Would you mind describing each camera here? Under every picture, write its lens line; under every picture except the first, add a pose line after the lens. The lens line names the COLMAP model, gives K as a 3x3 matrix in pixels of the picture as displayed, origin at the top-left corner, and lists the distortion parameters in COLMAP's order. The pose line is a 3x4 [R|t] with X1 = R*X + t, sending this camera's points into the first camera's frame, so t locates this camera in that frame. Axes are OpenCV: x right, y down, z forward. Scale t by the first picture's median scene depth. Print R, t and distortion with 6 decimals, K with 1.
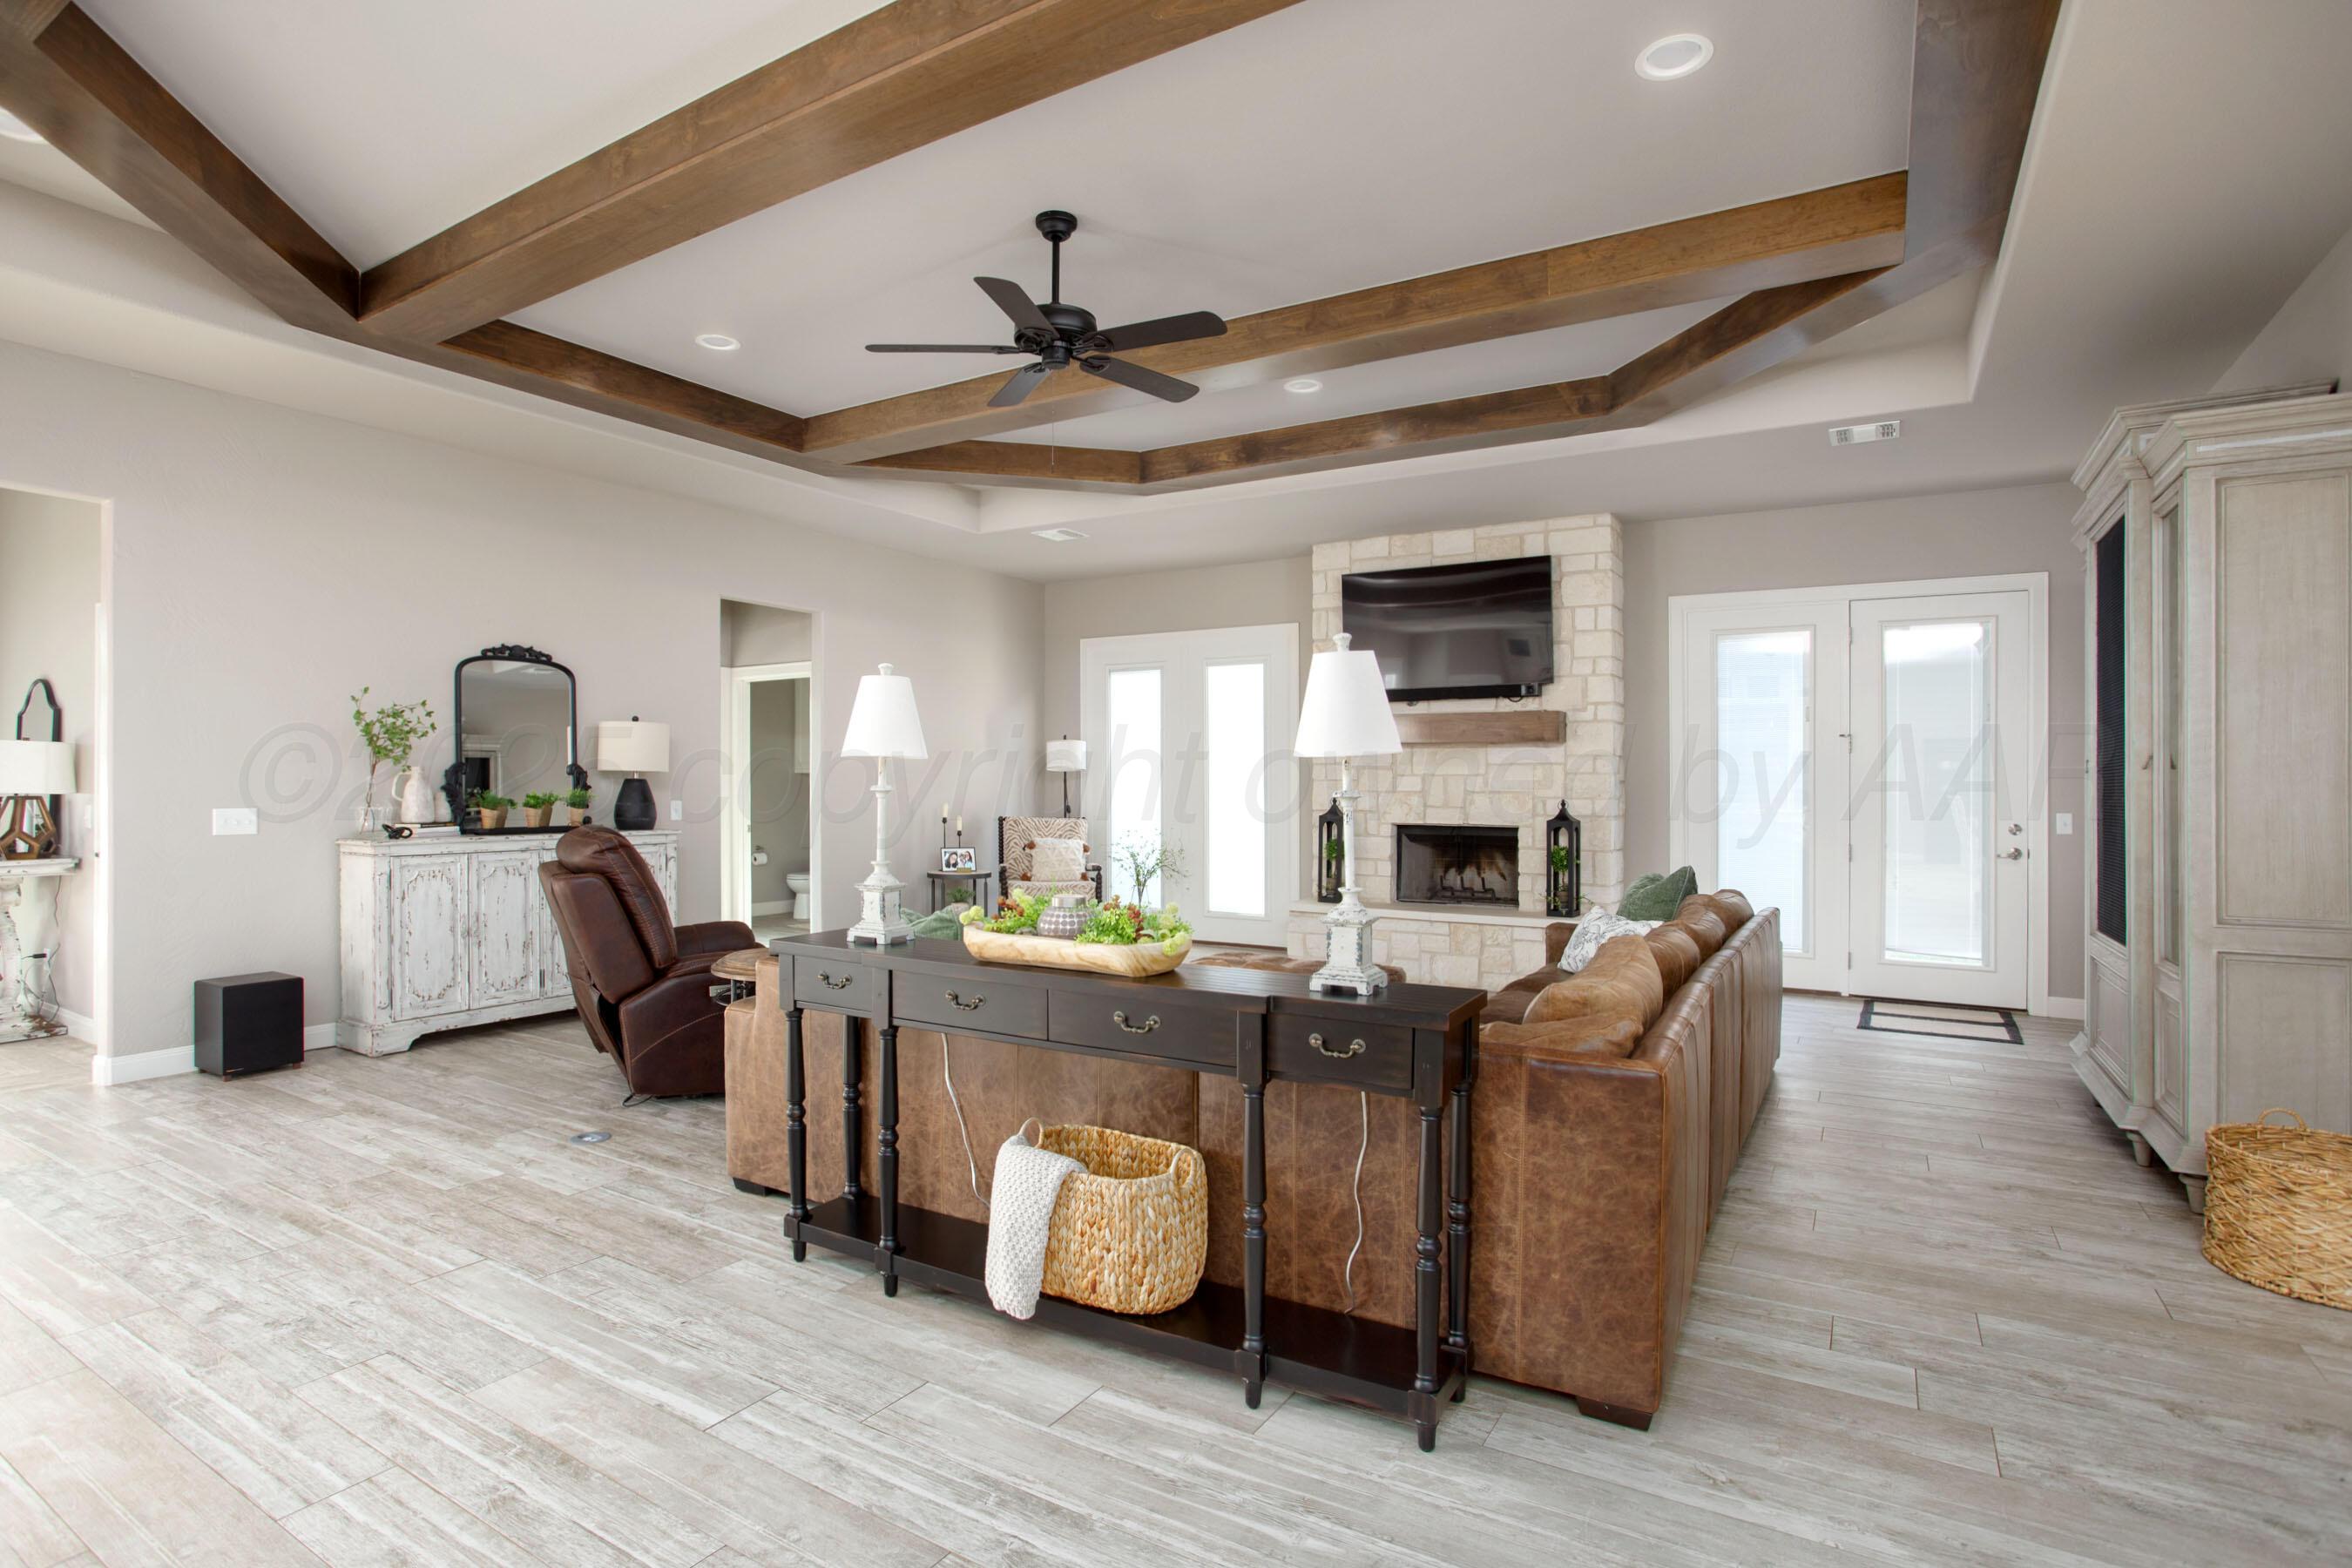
lens RADIAL K [[1155.9, 0, 1177.8], [0, 1155.9, 768.5], [0, 0, 1]] dist [-0.050444, 0.014049]
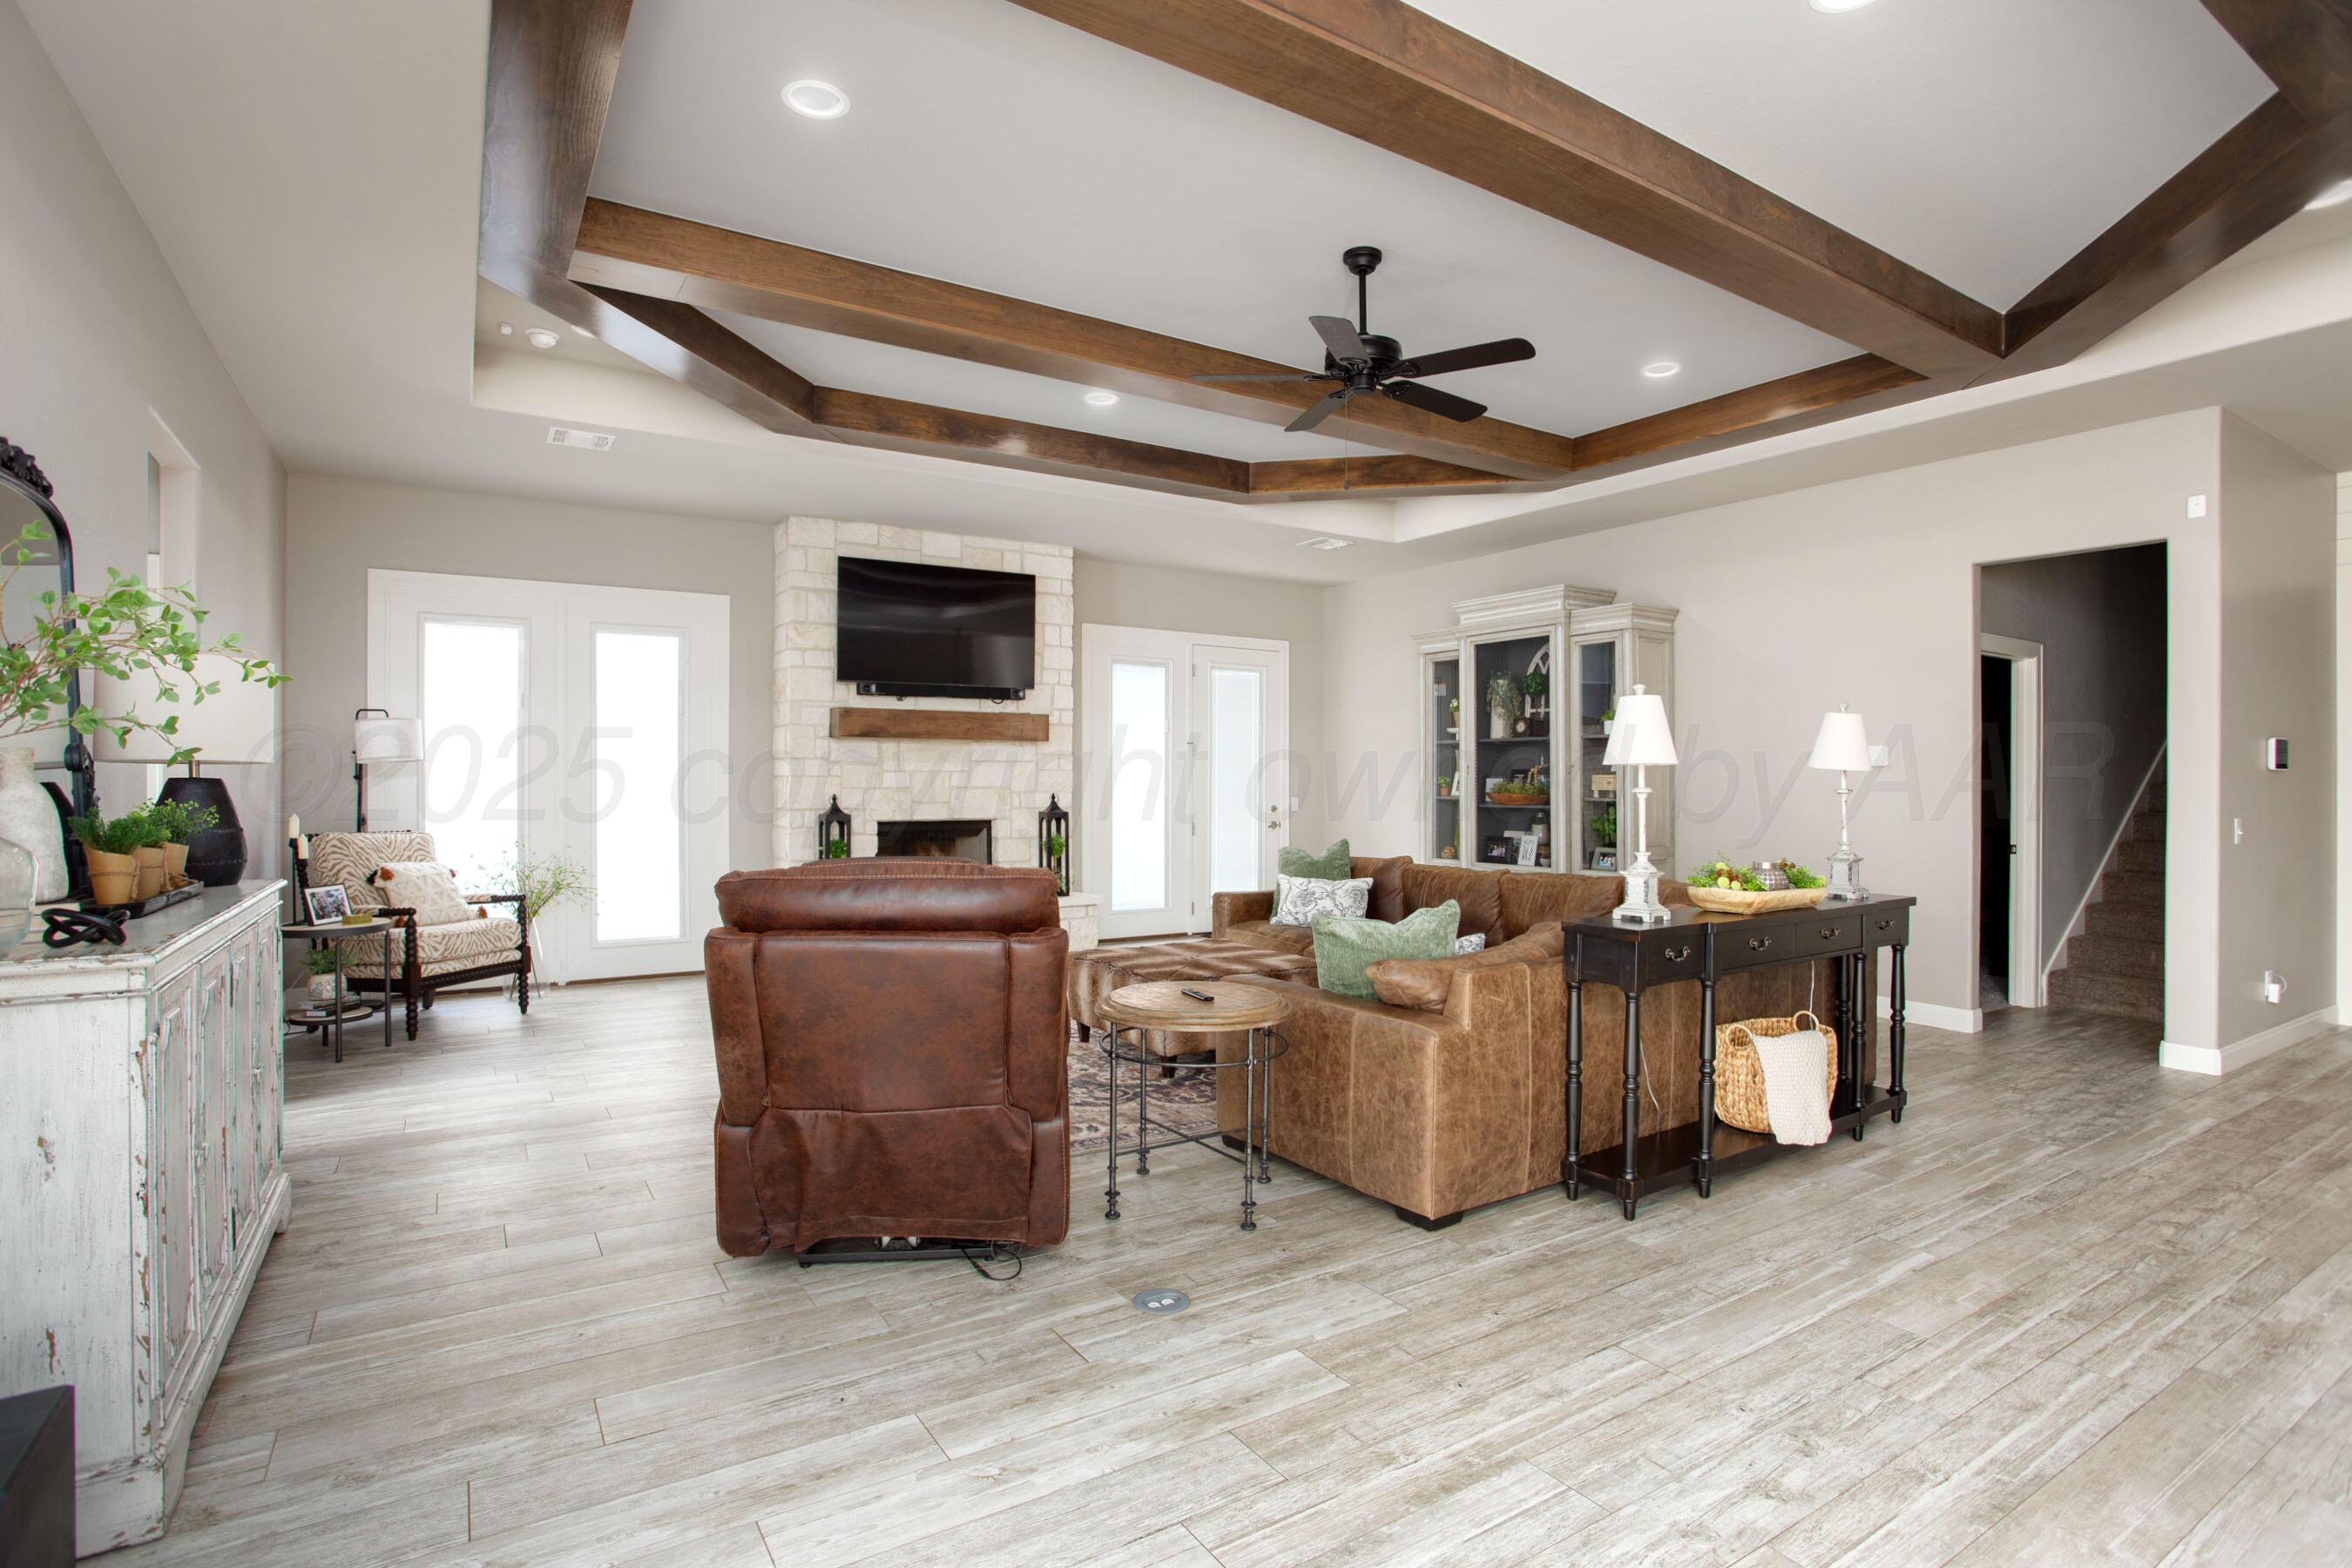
lens RADIAL K [[1155.9, 0, 1180.5], [0, 1155.9, 773.5], [0, 0, 1]] dist [-0.050444, 0.014049]
pose [[0.442541, -0.001134, 0.896747, -0.643513], [-0.011767, 0.999906, 0.007072, -0.002013], [-0.896671, -0.013682, 0.442486, 0.385224]]
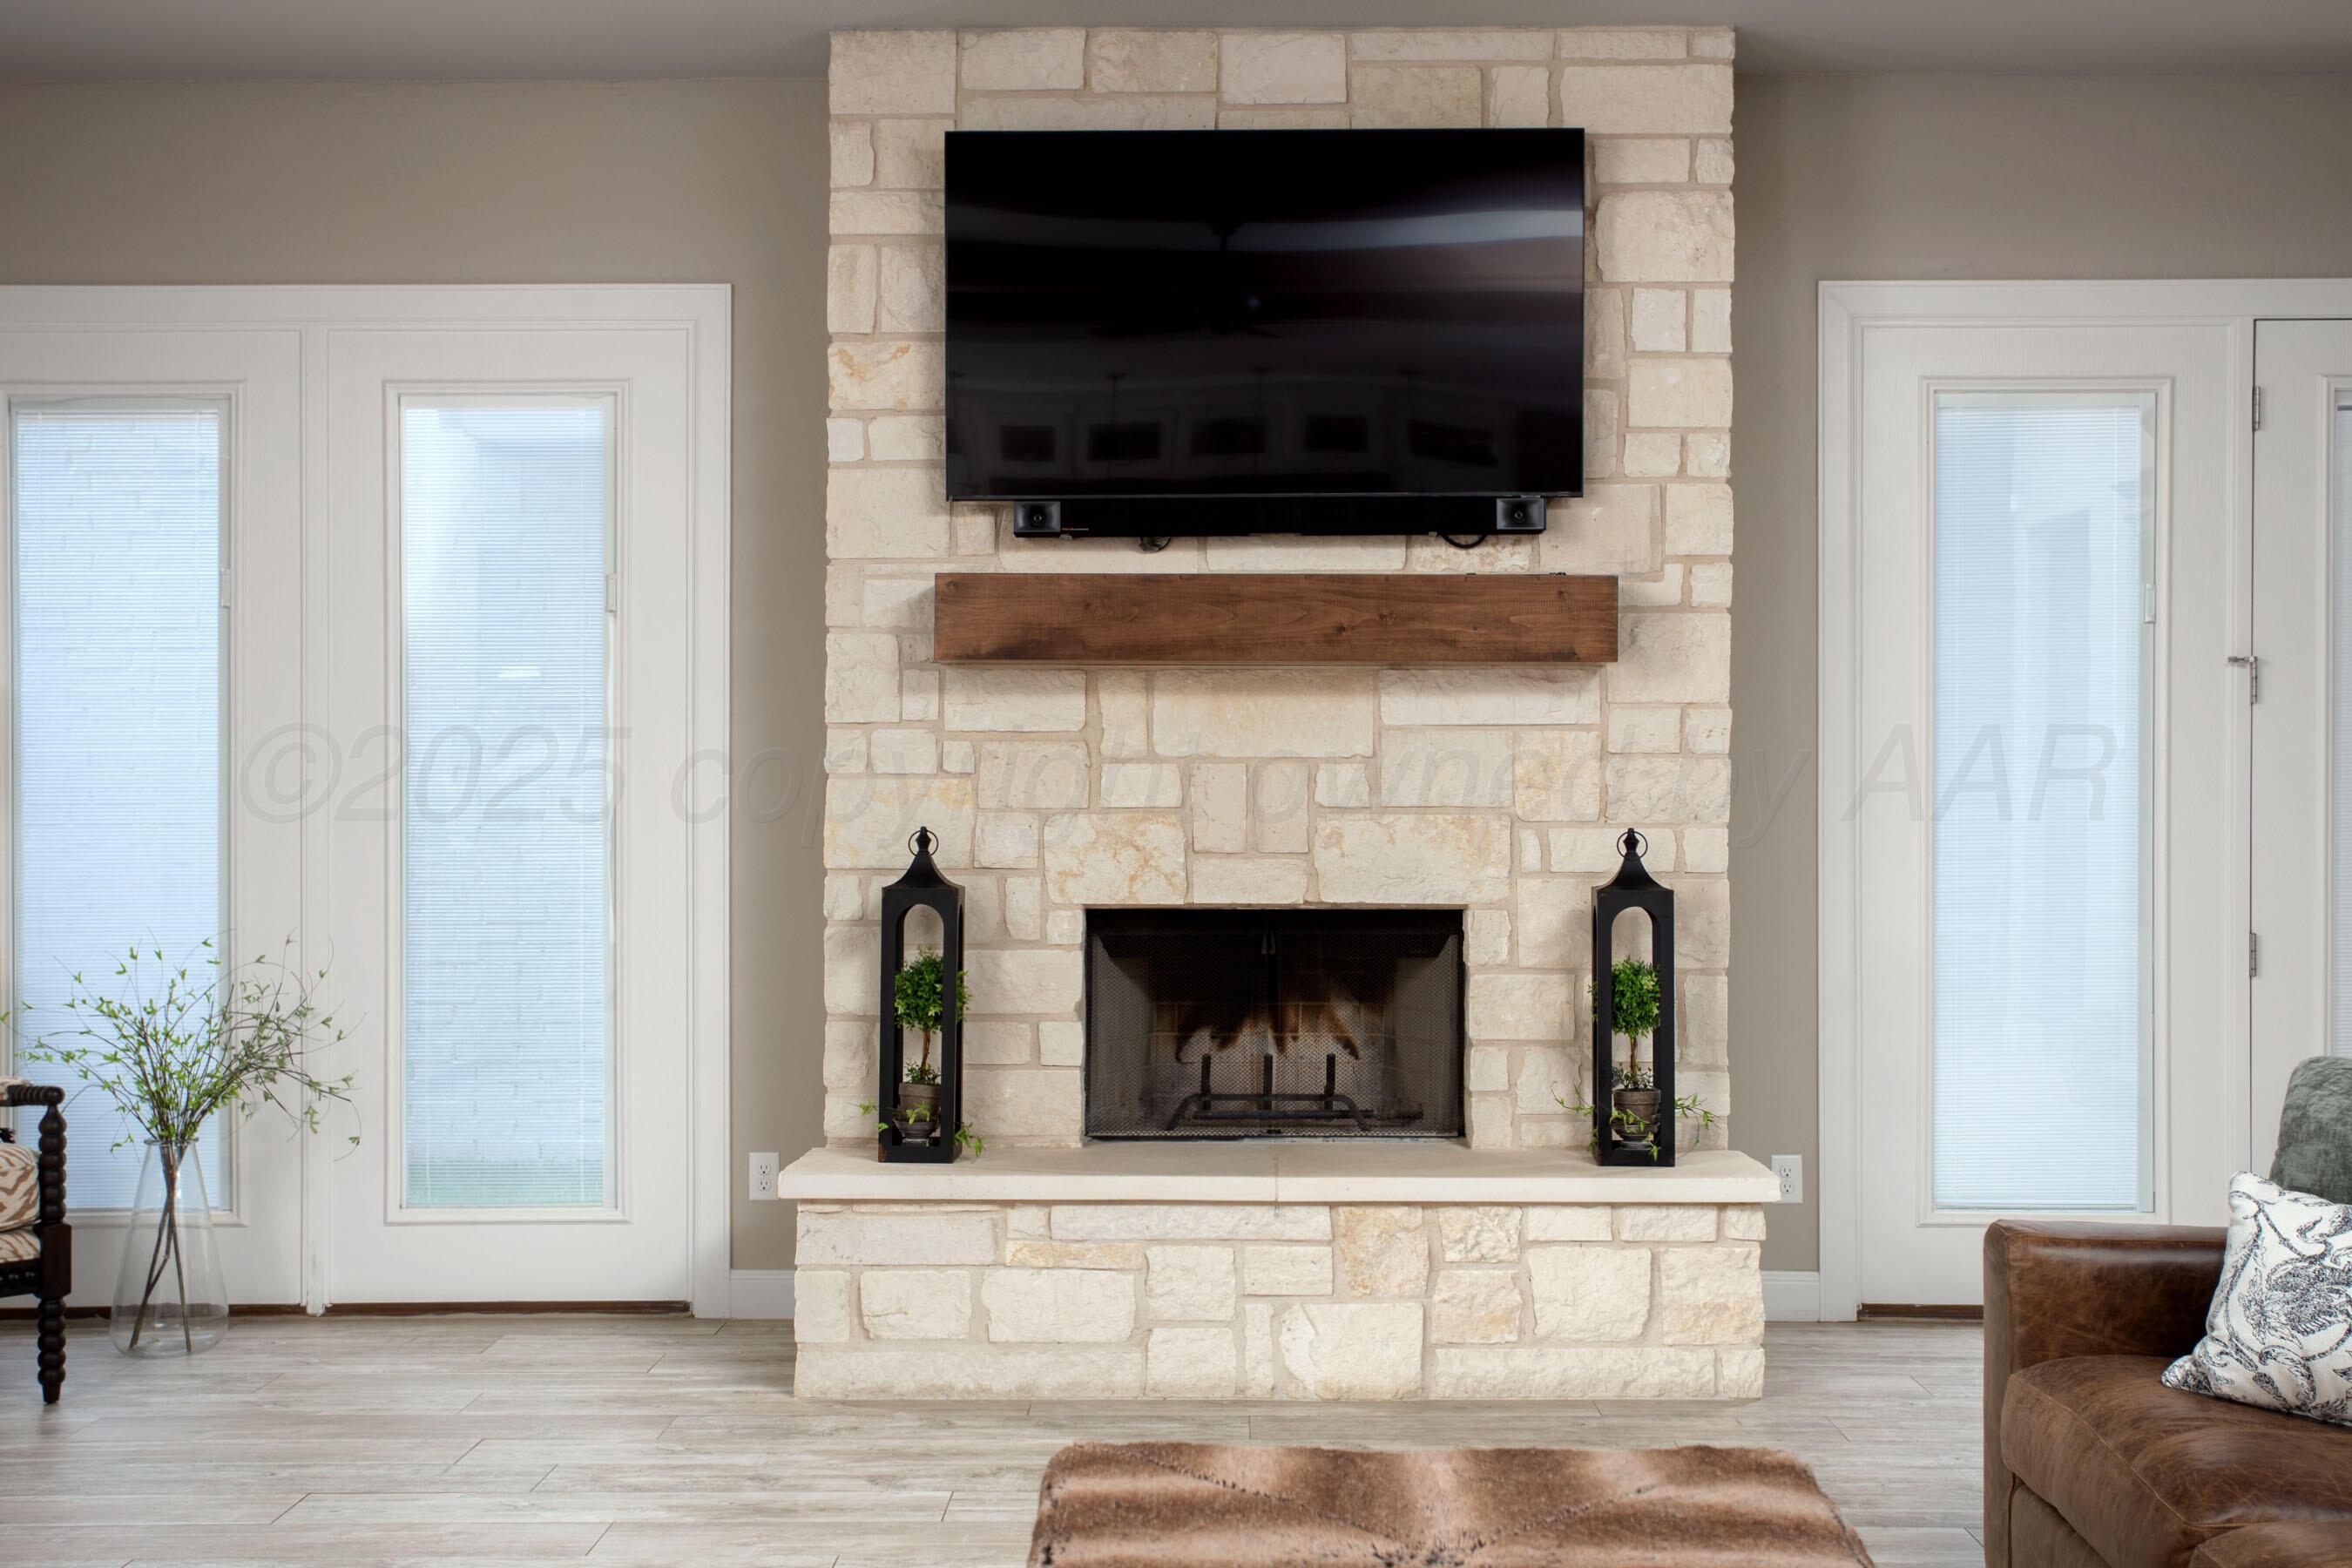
lens RADIAL K [[2547.3, 0, 1196.3], [0, 2547.3, 774.0], [0, 0, 1]] dist [0.063402, 0.000000]
pose [[0.860862, -0.000060, 0.508839, -0.178541], [-0.002923, 0.999983, 0.005063, 0.006737], [-0.508831, -0.005846, 0.860847, 0.401421]]
